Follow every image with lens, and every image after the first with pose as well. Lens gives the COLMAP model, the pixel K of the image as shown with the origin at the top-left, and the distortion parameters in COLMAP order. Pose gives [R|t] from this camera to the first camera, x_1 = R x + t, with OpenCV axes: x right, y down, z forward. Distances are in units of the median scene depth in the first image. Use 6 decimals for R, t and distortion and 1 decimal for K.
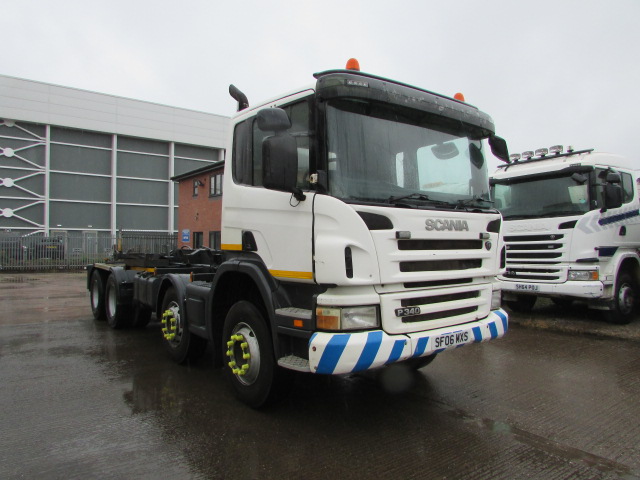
lens RADIAL K [[449.3, 0, 308.8], [0, 449.3, 236.5], [0, 0, 1]] dist [-0.040543, 0.006724]
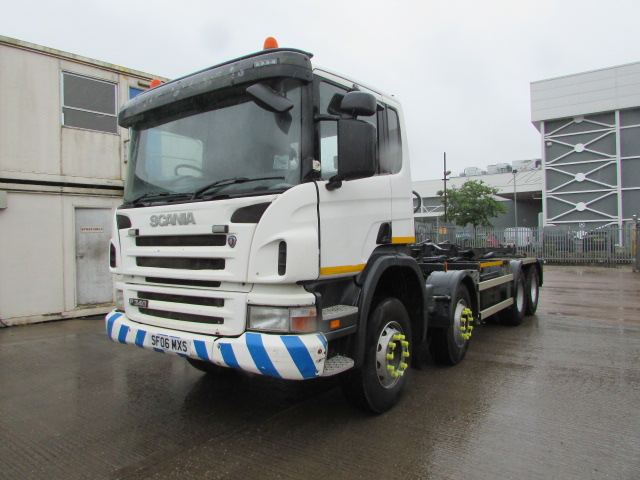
lens RADIAL K [[449.3, 0, 308.8], [0, 449.3, 236.5], [0, 0, 1]] dist [-0.040543, 0.006724]
pose [[0.313352, -0.010586, -0.949578, 1.300455], [0.027289, 0.999625, -0.002139, 0.019446], [0.949245, -0.025243, 0.313523, 0.997881]]
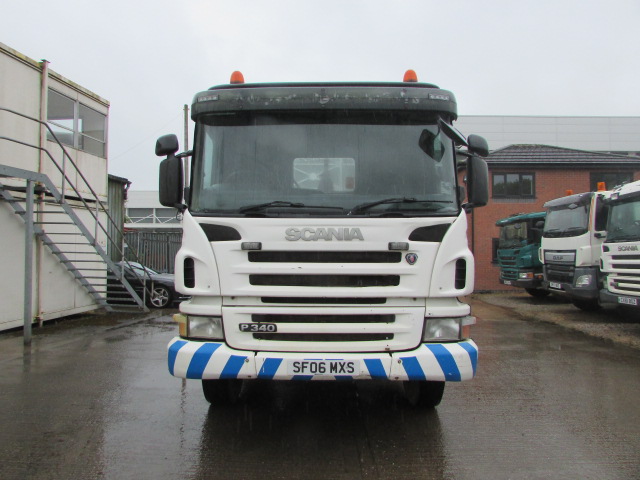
lens RADIAL K [[449.3, 0, 308.8], [0, 449.3, 236.5], [0, 0, 1]] dist [-0.040543, 0.006724]
pose [[0.791961, -0.015120, -0.610384, 0.832884], [0.005433, 0.999828, -0.017718, -0.006089], [0.610548, 0.010716, 0.791907, 0.300620]]
